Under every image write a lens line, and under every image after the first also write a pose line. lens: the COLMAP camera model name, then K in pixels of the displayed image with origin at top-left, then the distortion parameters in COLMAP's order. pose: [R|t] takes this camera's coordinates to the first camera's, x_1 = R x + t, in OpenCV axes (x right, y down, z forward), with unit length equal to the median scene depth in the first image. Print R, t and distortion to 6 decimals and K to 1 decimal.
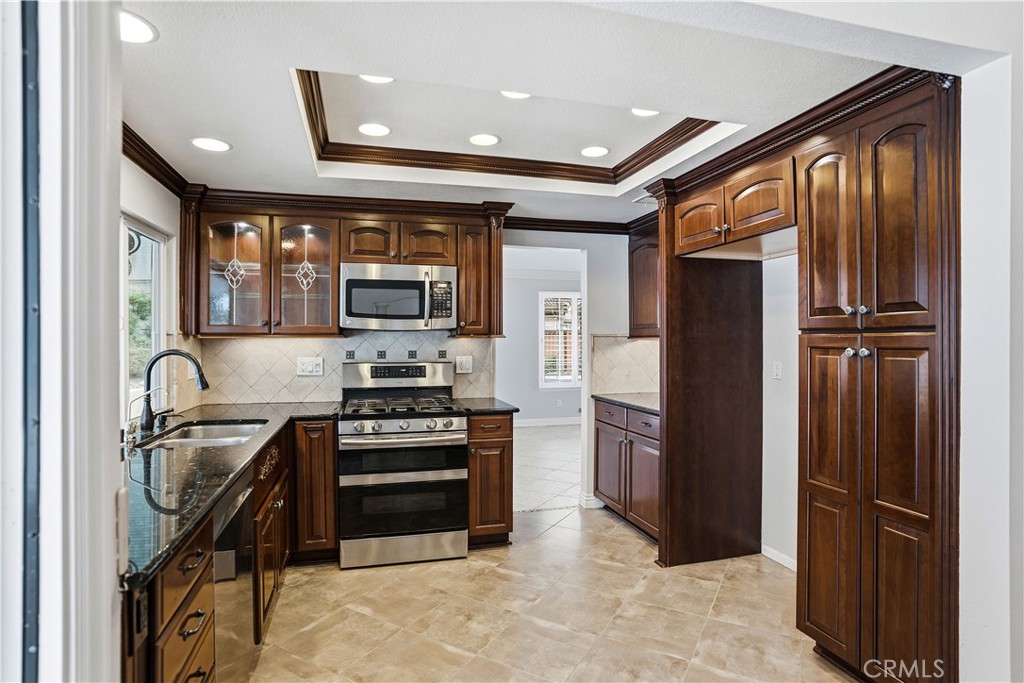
lens RADIAL K [[523.5, 0, 514.3], [0, 523.5, 338.5], [0, 0, 1]] dist [-0.048094, 0.003002]
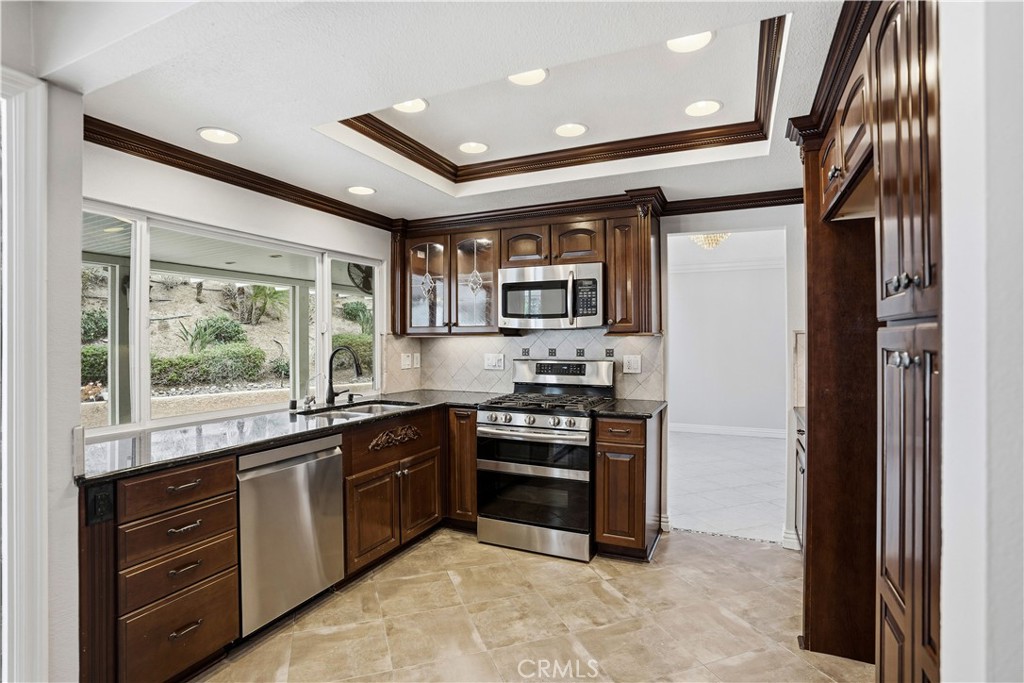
lens RADIAL K [[507.2, 0, 518.6], [0, 507.2, 336.6], [0, 0, 1]] dist [-0.061392, 0.020700]
pose [[0.767245, -0.003454, -0.641344, 0.406380], [0.003223, 0.999994, -0.001529, 0.000814], [0.641346, -0.000894, 0.767252, 0.198353]]
